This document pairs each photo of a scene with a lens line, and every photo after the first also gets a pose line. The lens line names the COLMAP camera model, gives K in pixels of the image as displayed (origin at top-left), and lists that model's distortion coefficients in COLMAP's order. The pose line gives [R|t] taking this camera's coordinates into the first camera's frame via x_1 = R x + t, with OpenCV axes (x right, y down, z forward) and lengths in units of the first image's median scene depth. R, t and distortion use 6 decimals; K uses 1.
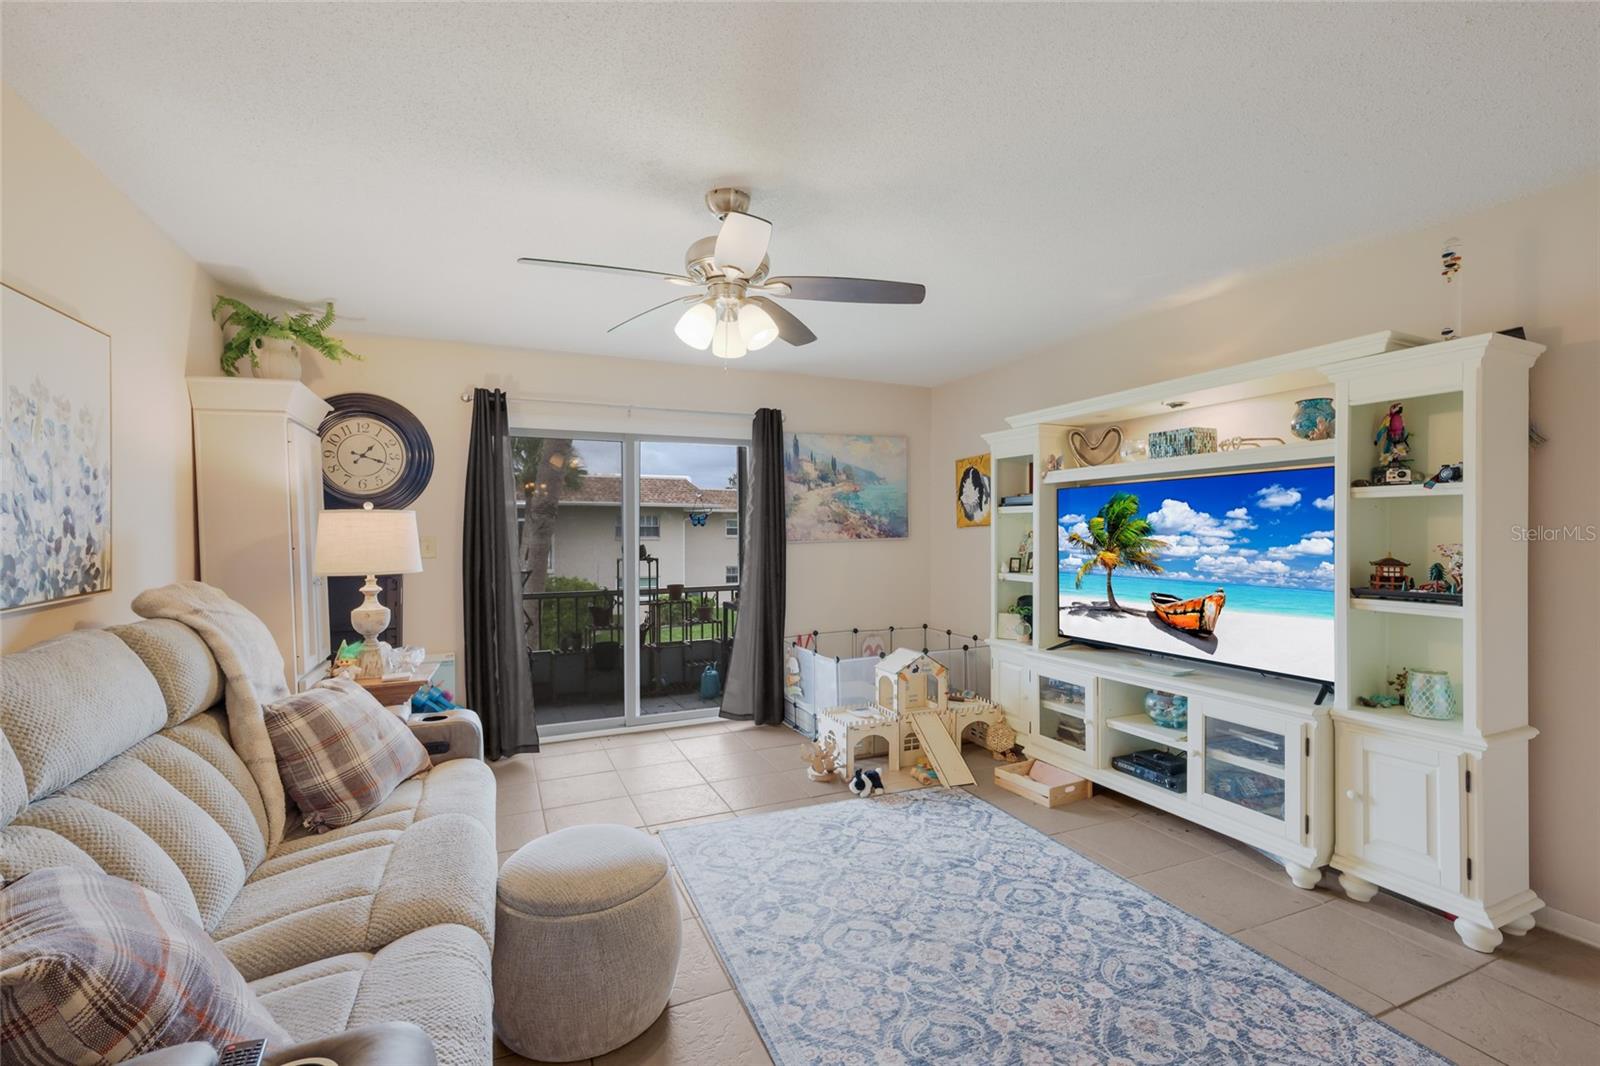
lens RADIAL K [[699.2, 0, 798.8], [0, 699.2, 539.7], [0, 0, 1]] dist [0.010656, -0.001657]
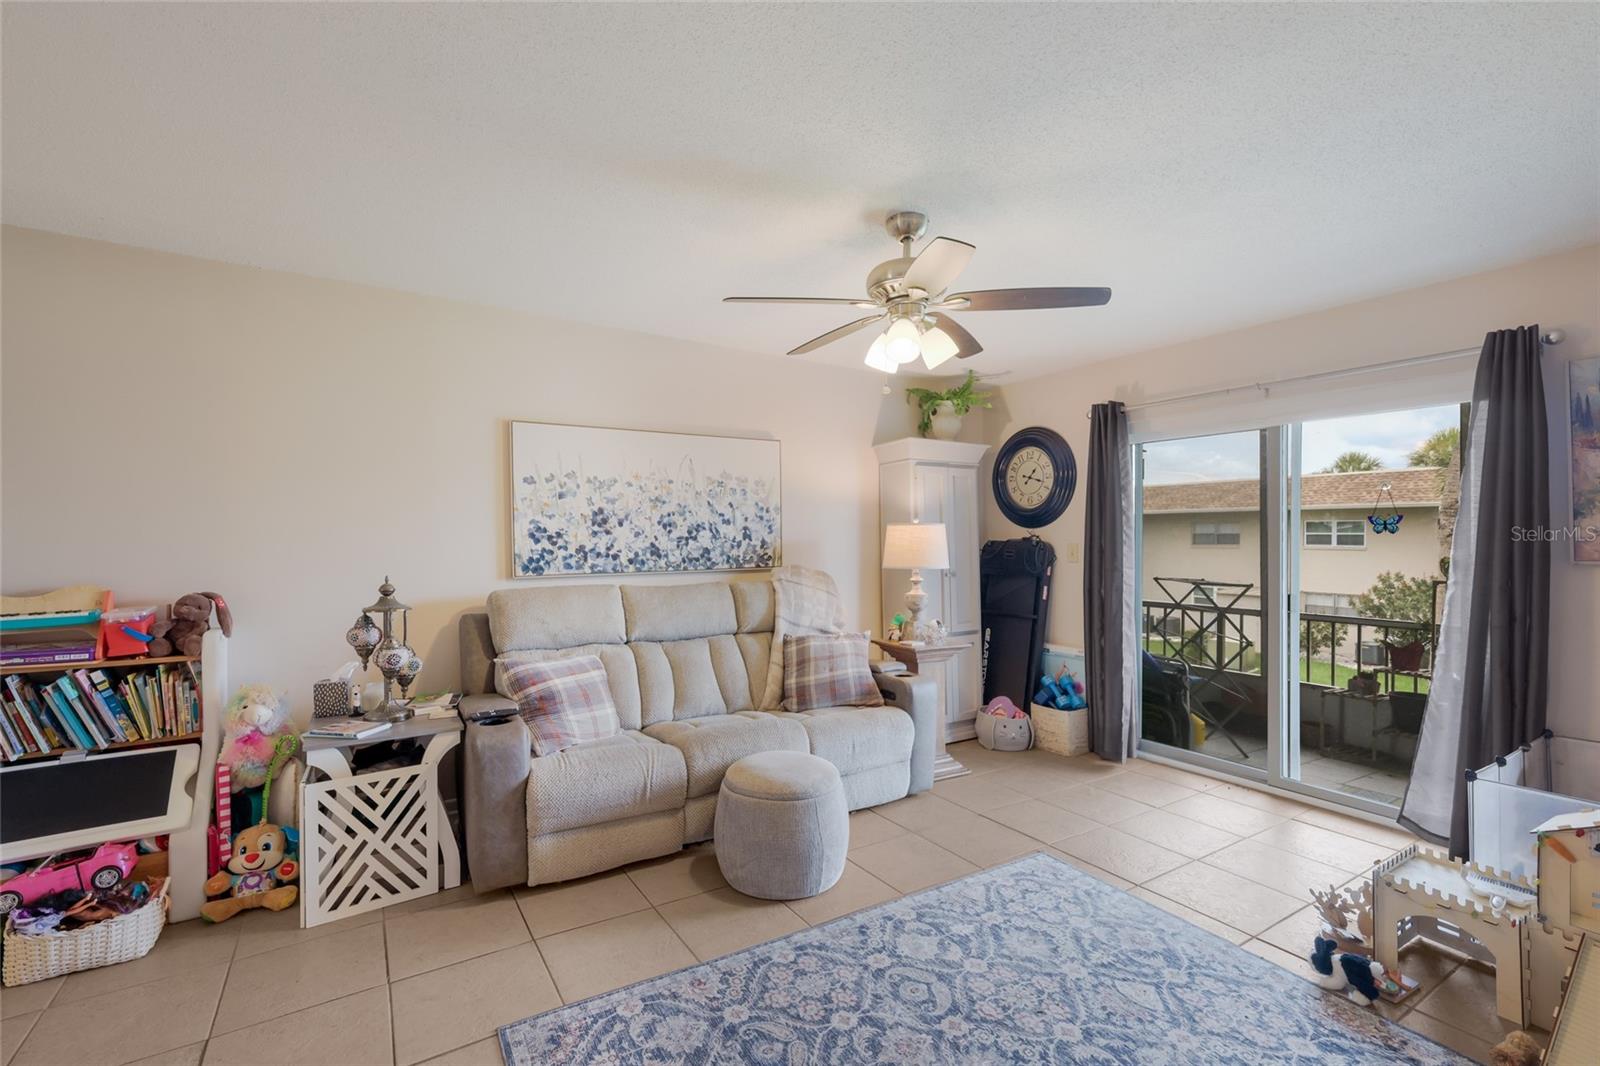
lens RADIAL K [[699.2, 0, 798.3], [0, 699.2, 547.0], [0, 0, 1]] dist [0.010656, -0.001657]
pose [[0.146068, 0.014422, -0.989169, 0.712117], [-0.015591, 0.999803, 0.012275, -0.007638], [0.989152, 0.013629, 0.146264, 0.536815]]
